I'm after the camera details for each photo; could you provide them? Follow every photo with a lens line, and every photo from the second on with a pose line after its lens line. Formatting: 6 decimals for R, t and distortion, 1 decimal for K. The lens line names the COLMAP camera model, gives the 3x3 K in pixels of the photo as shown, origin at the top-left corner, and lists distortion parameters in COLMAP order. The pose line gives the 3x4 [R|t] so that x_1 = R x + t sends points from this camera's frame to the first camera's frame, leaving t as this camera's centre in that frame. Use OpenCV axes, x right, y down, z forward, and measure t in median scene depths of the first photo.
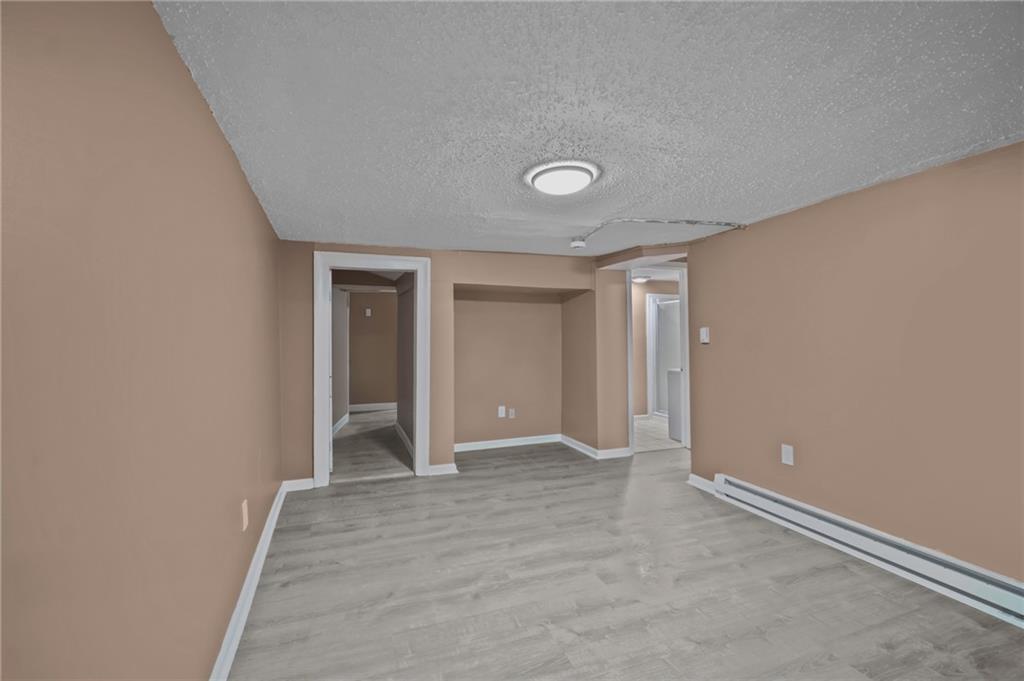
lens RADIAL K [[458.5, 0, 510.8], [0, 458.5, 337.8], [0, 0, 1]] dist [-0.001053, -0.000702]
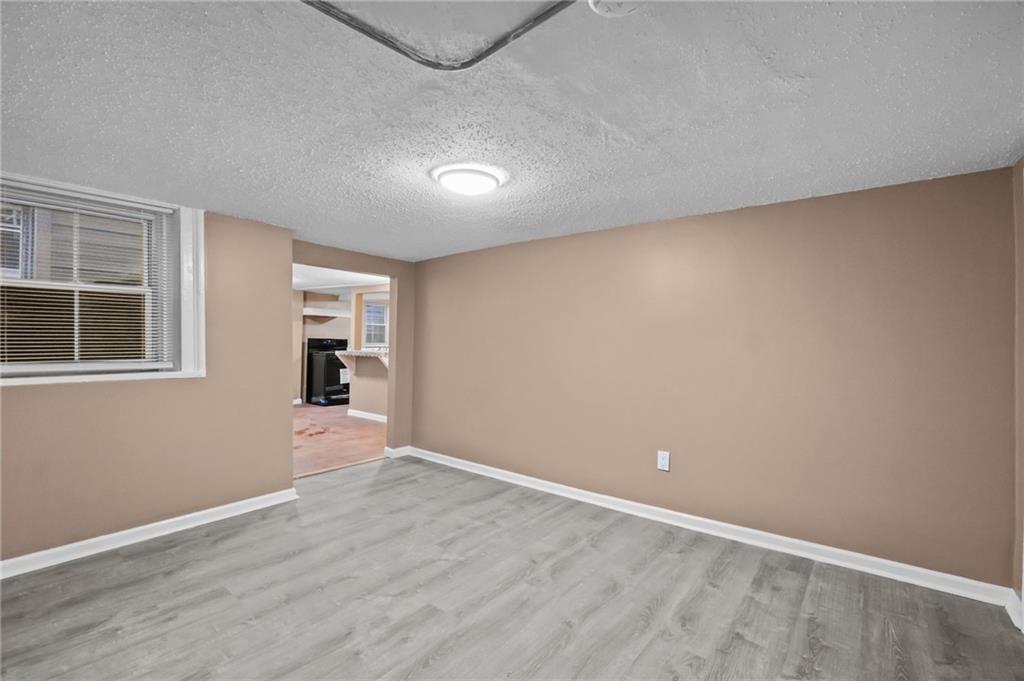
lens RADIAL K [[458.5, 0, 511.6], [0, 458.5, 338.7], [0, 0, 1]] dist [-0.001053, -0.000702]
pose [[-0.865046, 0.001447, -0.501691, 0.533253], [0.000096, 0.999996, 0.002720, -0.004447], [0.501693, 0.002304, -0.865043, 1.894586]]
